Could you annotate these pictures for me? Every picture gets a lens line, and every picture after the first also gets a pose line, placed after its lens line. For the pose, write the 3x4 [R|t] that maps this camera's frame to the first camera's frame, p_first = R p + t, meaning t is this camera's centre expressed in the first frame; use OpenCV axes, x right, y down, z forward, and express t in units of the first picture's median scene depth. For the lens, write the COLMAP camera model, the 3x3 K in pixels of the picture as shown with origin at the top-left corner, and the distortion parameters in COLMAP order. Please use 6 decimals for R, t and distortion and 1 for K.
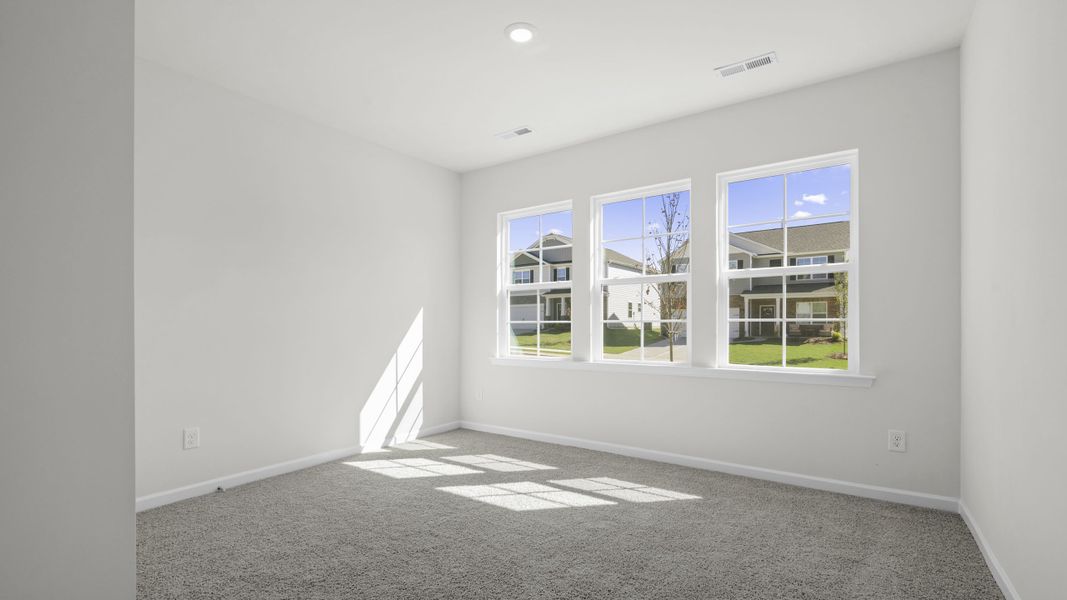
lens RADIAL K [[455.5, 0, 533.5], [0, 455.5, 300.0], [0, 0, 1]] dist [0.009805, 0.000143]
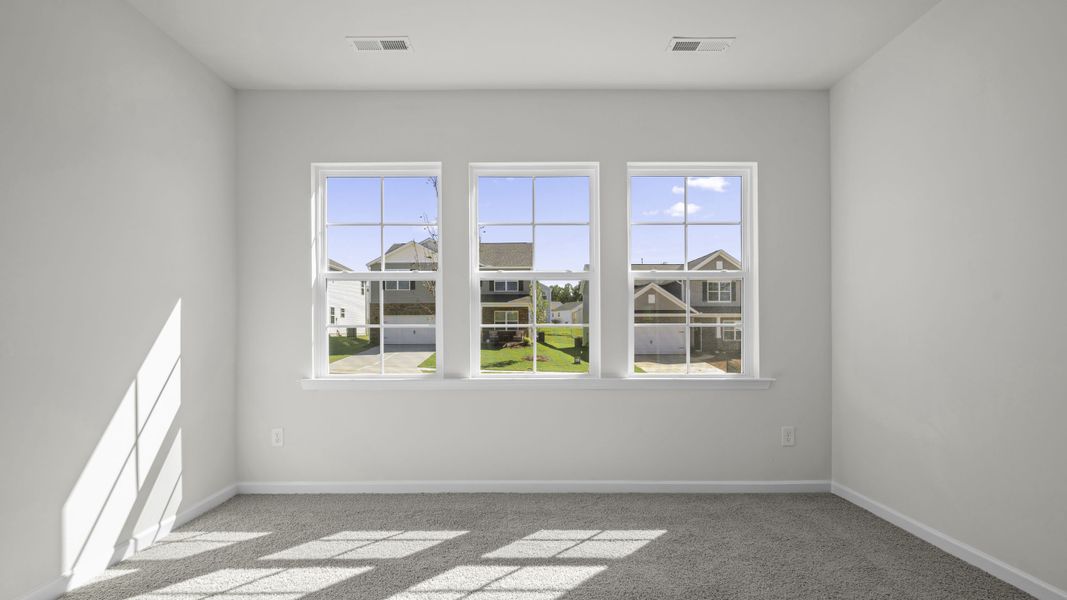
lens RADIAL K [[479.3, 0, 538.6], [0, 479.3, 305.2], [0, 0, 1]] dist [0.001815, 0.000070]
pose [[0.820426, 0.033105, 0.570794, -0.244835], [-0.033894, 0.999383, -0.009245, 0.016803], [-0.570748, -0.011762, 0.821041, 0.272917]]
